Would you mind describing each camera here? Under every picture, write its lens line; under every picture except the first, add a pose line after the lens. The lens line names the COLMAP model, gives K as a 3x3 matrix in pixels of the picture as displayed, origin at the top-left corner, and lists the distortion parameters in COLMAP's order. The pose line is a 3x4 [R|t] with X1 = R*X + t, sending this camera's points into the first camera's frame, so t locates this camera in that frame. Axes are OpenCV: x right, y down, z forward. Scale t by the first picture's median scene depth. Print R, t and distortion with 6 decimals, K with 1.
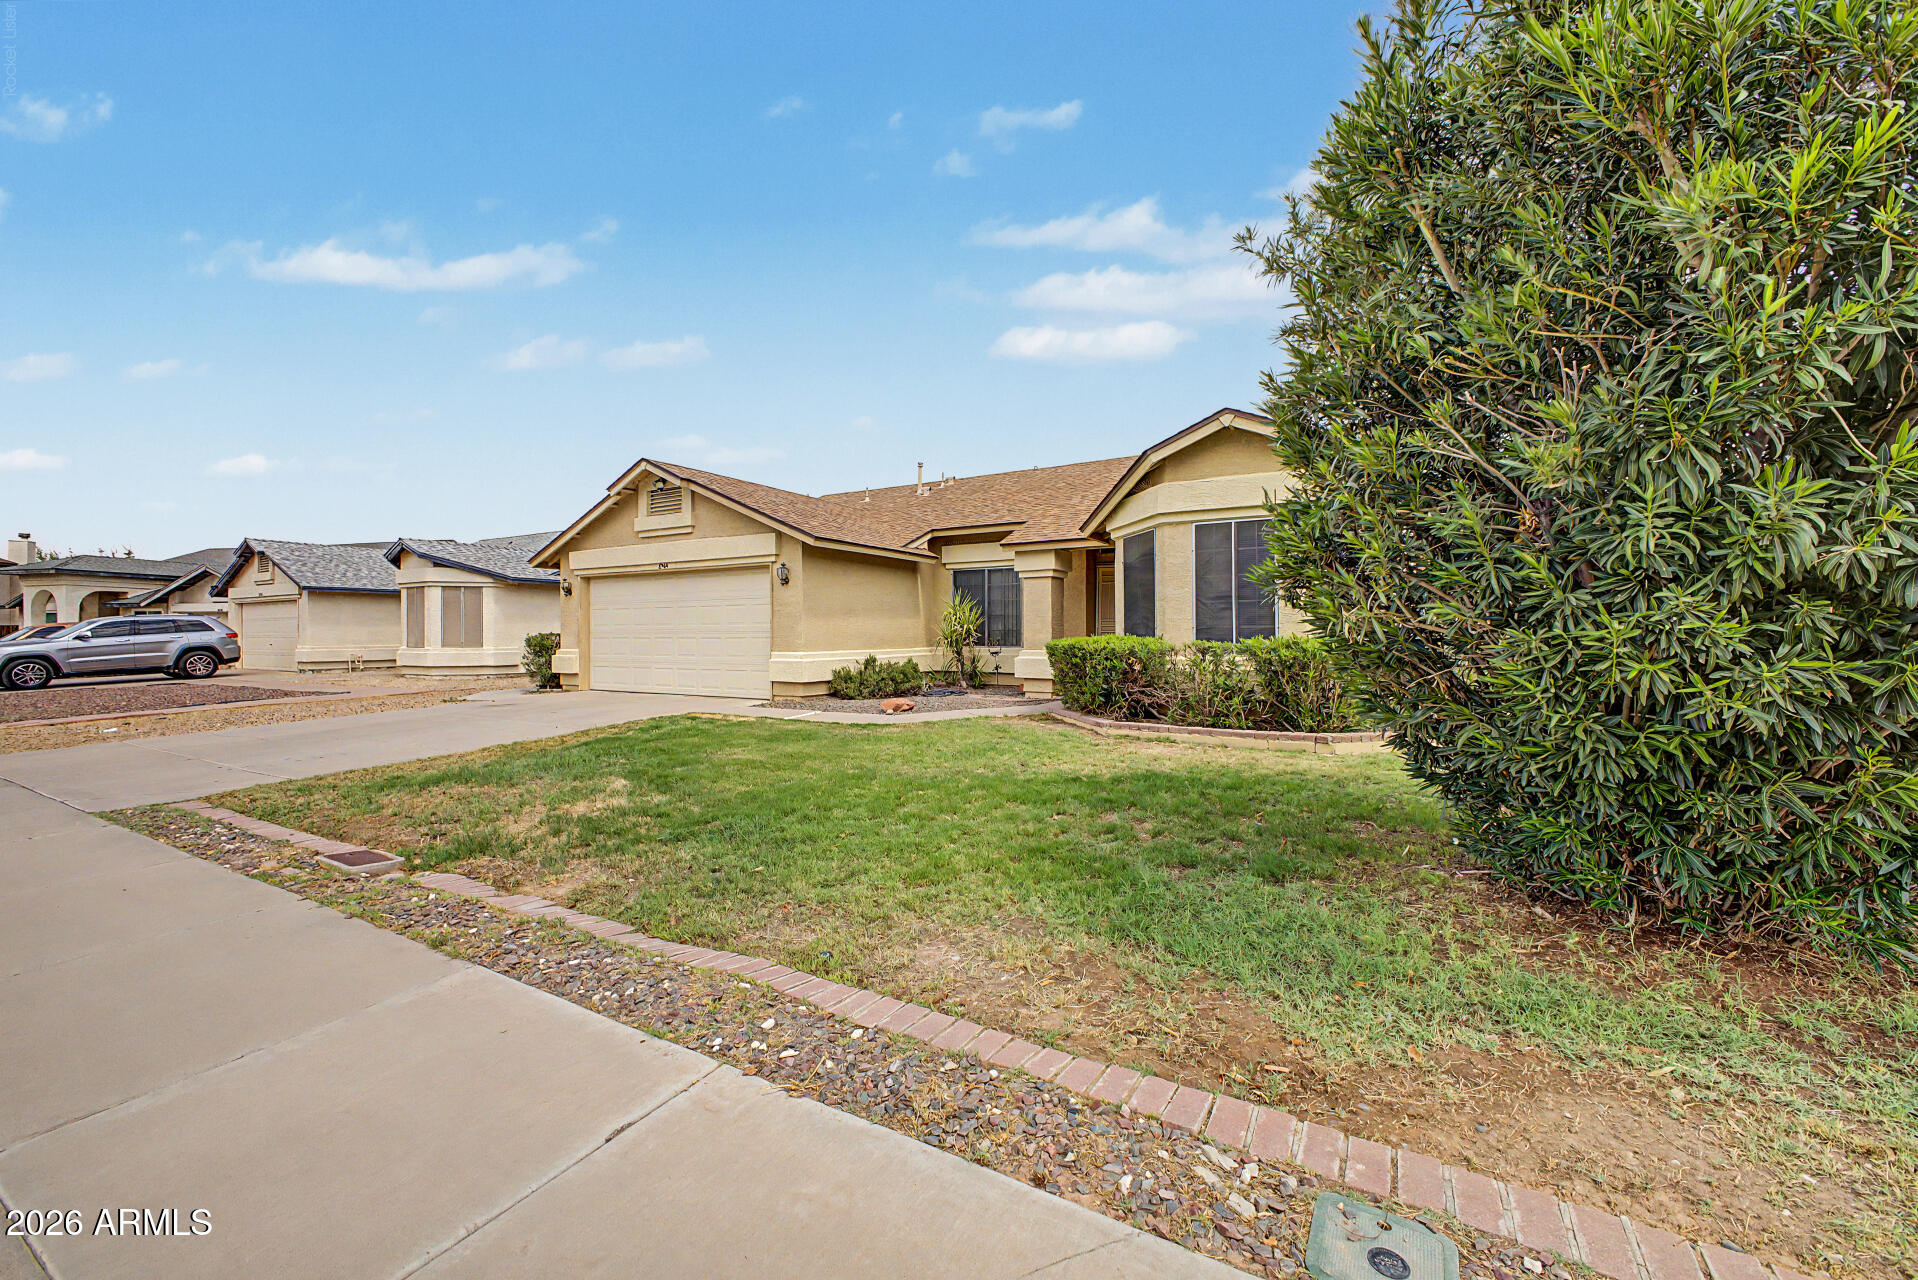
lens RADIAL K [[750.0, 0, 959.0], [0, 750.0, 640.0], [0, 0, 1]] dist [0.002044, 0.000039]
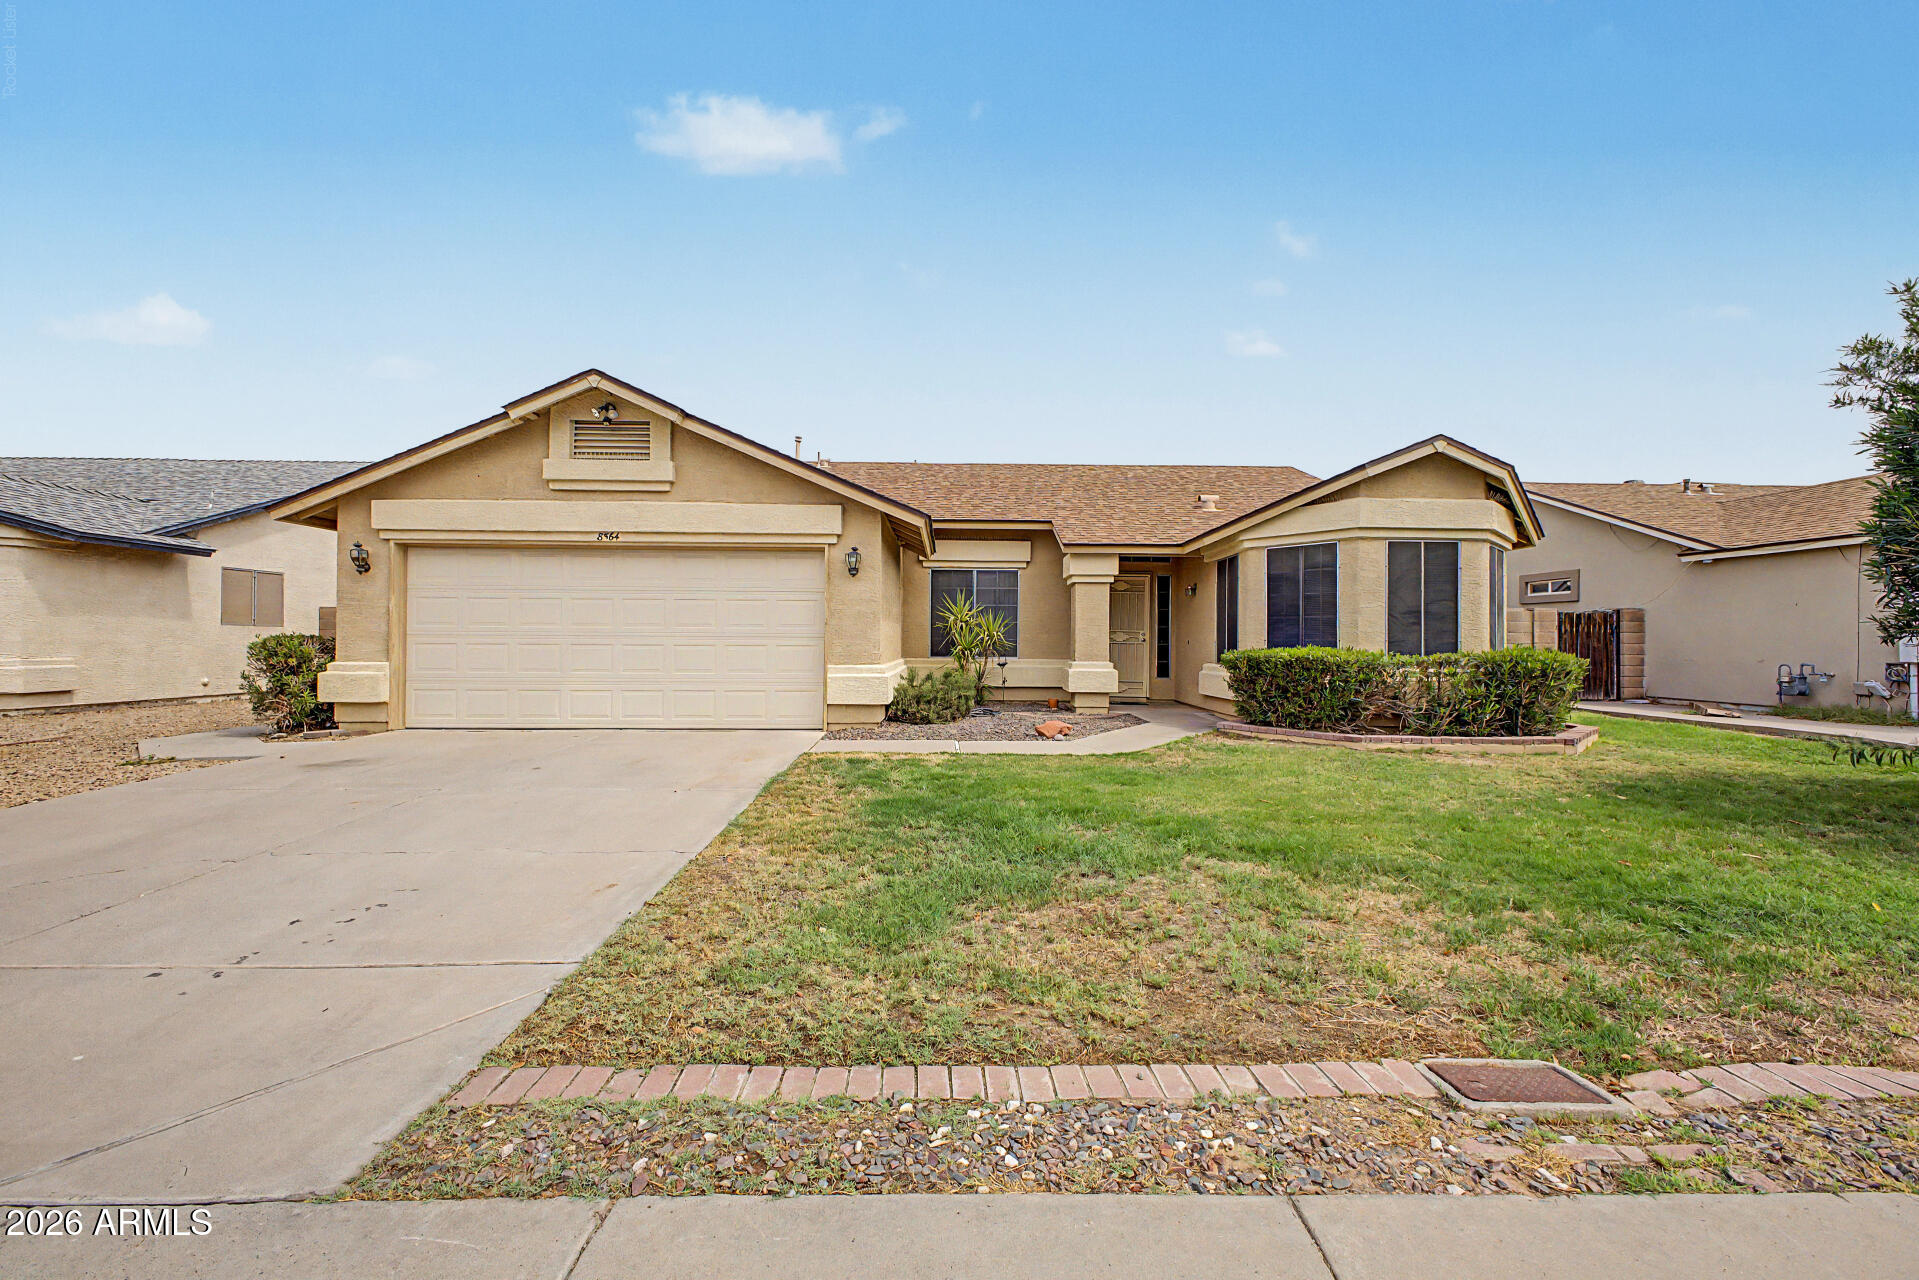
lens RADIAL K [[750.4, 0, 959.5], [0, 750.4, 640.0], [0, 0, 1]] dist [0.002044, 0.000039]
pose [[0.851116, 0.012555, 0.524828, -0.515318], [-0.004478, 0.999851, -0.016658, 0.002817], [-0.524959, 0.011827, 0.851046, 0.295371]]
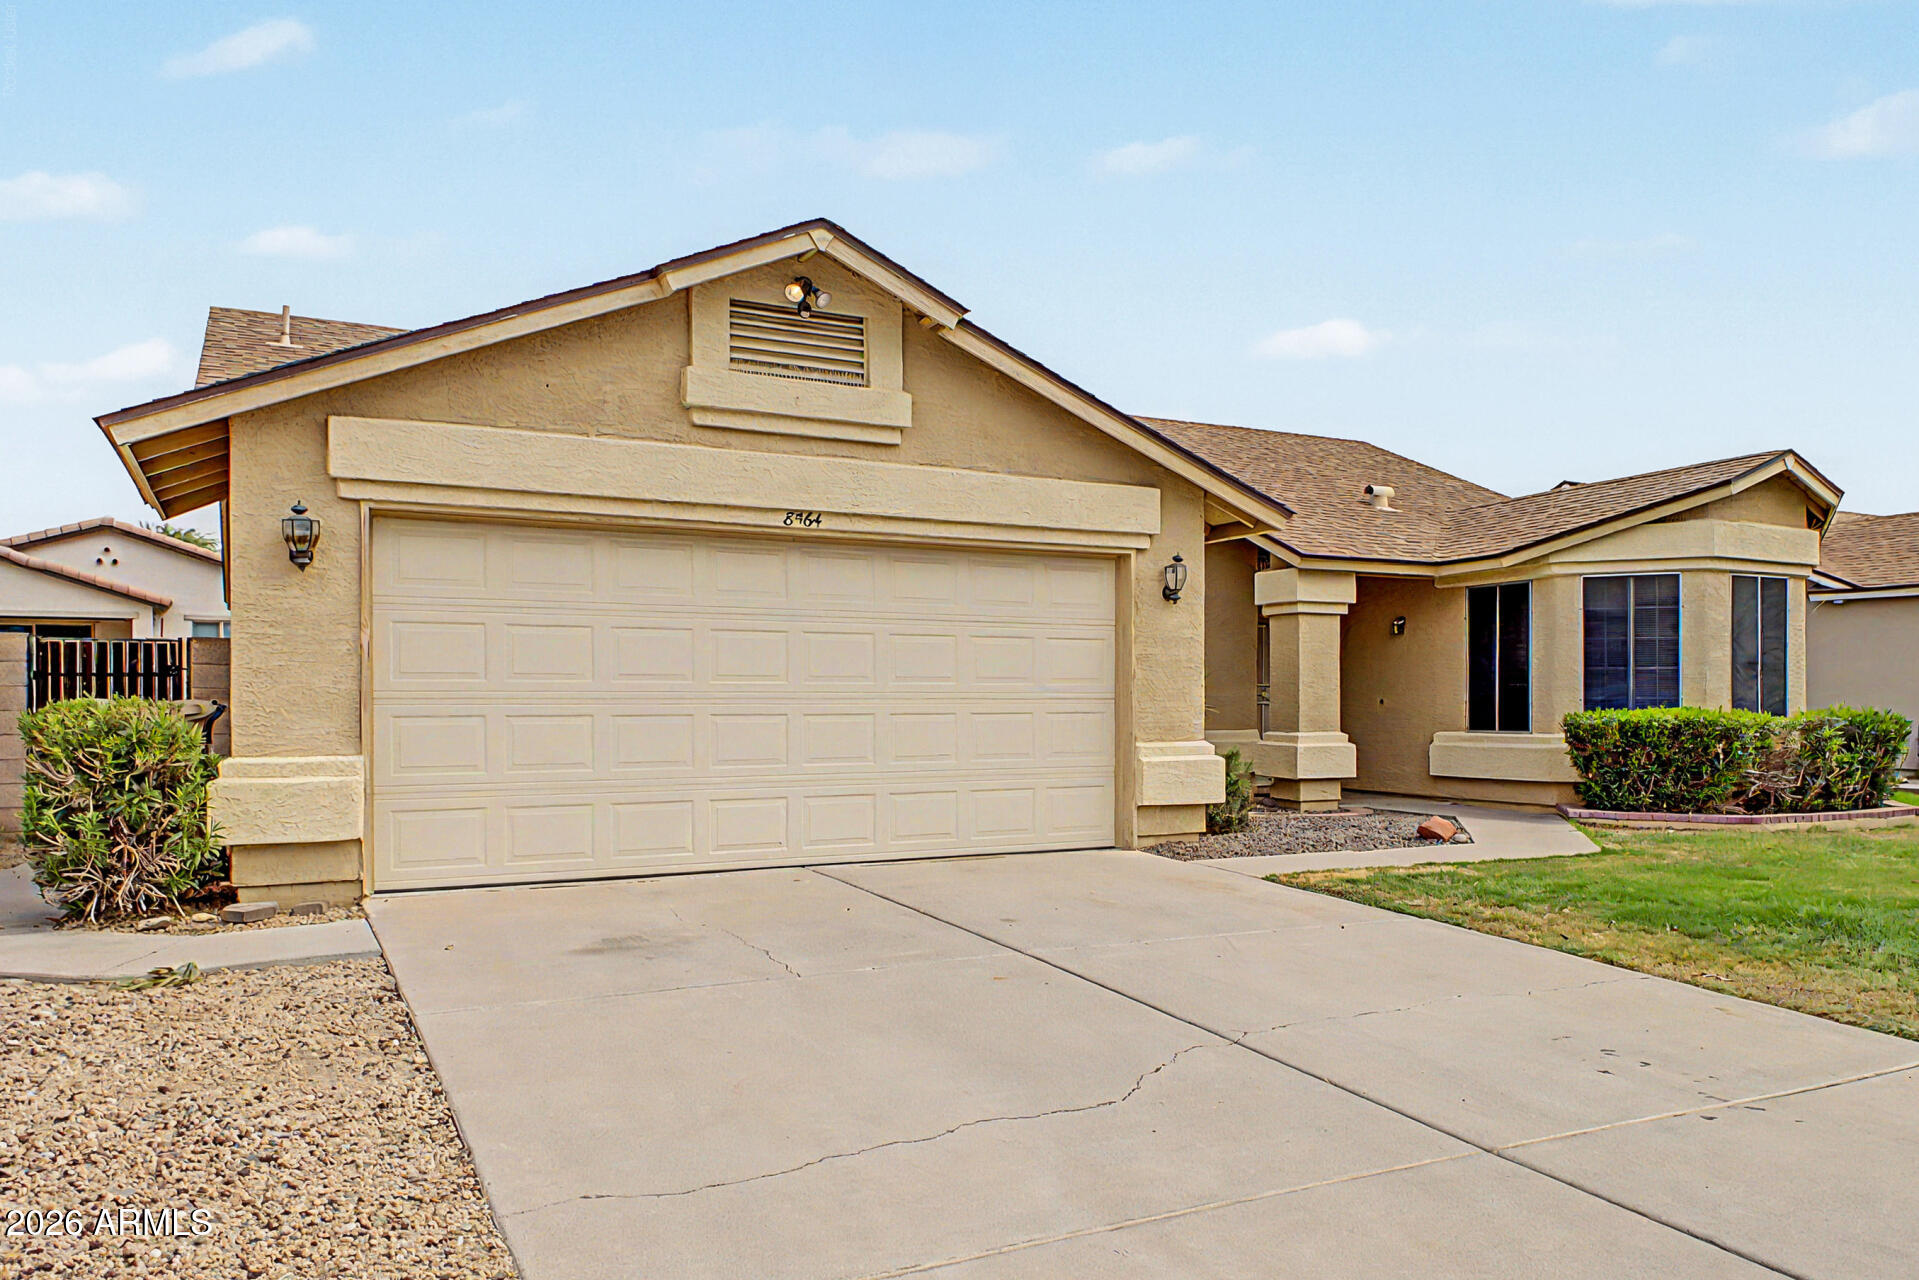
lens RADIAL K [[1402.0, 0, 1038.0], [0, 1402.0, 698.2], [0, 0, 1]] dist [0.008194, 0.000014]
pose [[0.516616, 0.006581, 0.856192, -0.995143], [0.008228, 0.999886, -0.012651, -0.001318], [-0.856178, 0.013580, 0.516503, 0.593563]]
